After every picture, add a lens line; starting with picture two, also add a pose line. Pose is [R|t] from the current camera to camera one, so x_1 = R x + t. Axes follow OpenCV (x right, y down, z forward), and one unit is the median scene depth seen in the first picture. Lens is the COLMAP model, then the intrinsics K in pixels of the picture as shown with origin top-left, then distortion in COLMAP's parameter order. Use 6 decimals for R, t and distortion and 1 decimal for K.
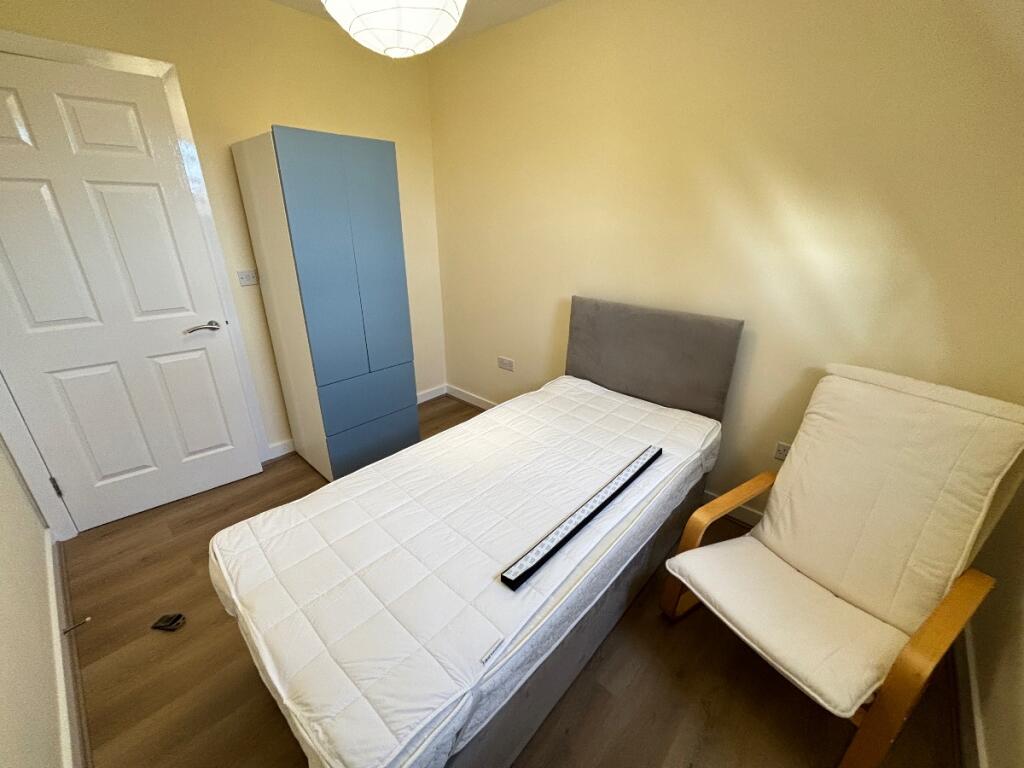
lens RADIAL K [[410.8, 0, 510.4], [0, 410.8, 381.0], [0, 0, 1]] dist [0.000245, -0.000019]
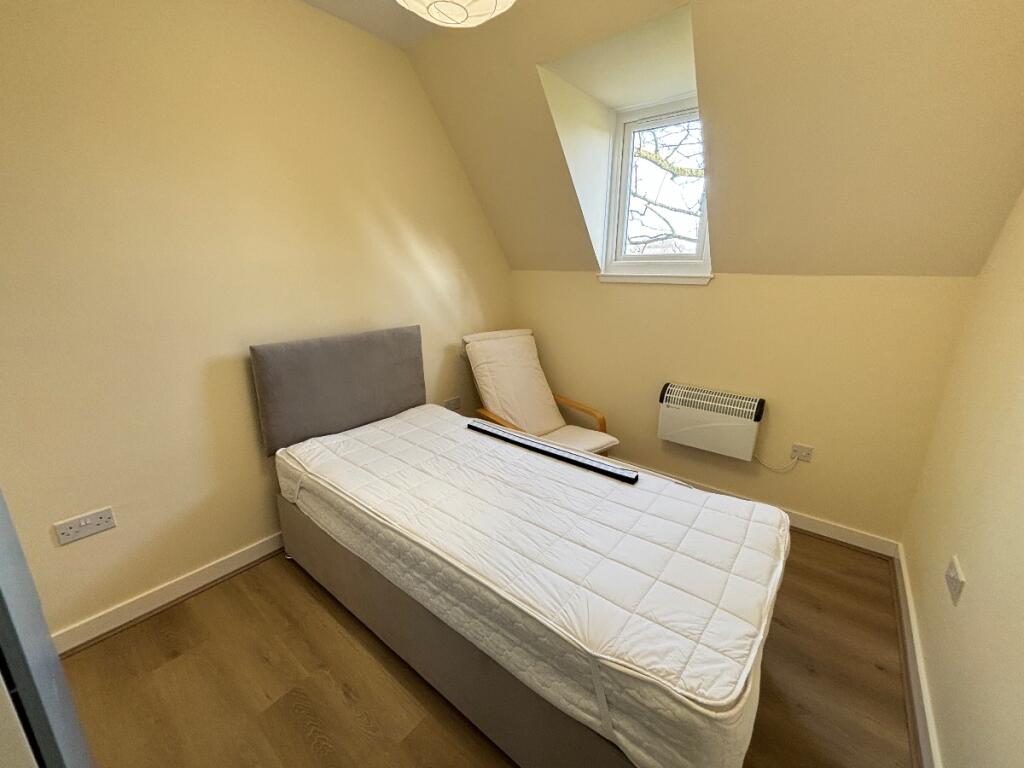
lens RADIAL K [[410.8, 0, 510.4], [0, 410.8, 381.0], [0, 0, 1]] dist [0.000245, -0.000019]
pose [[-0.089646, -0.289367, 0.953011, -0.703049], [0.335609, 0.892127, 0.302450, -0.258017], [-0.937726, 0.346952, 0.017138, 0.676804]]
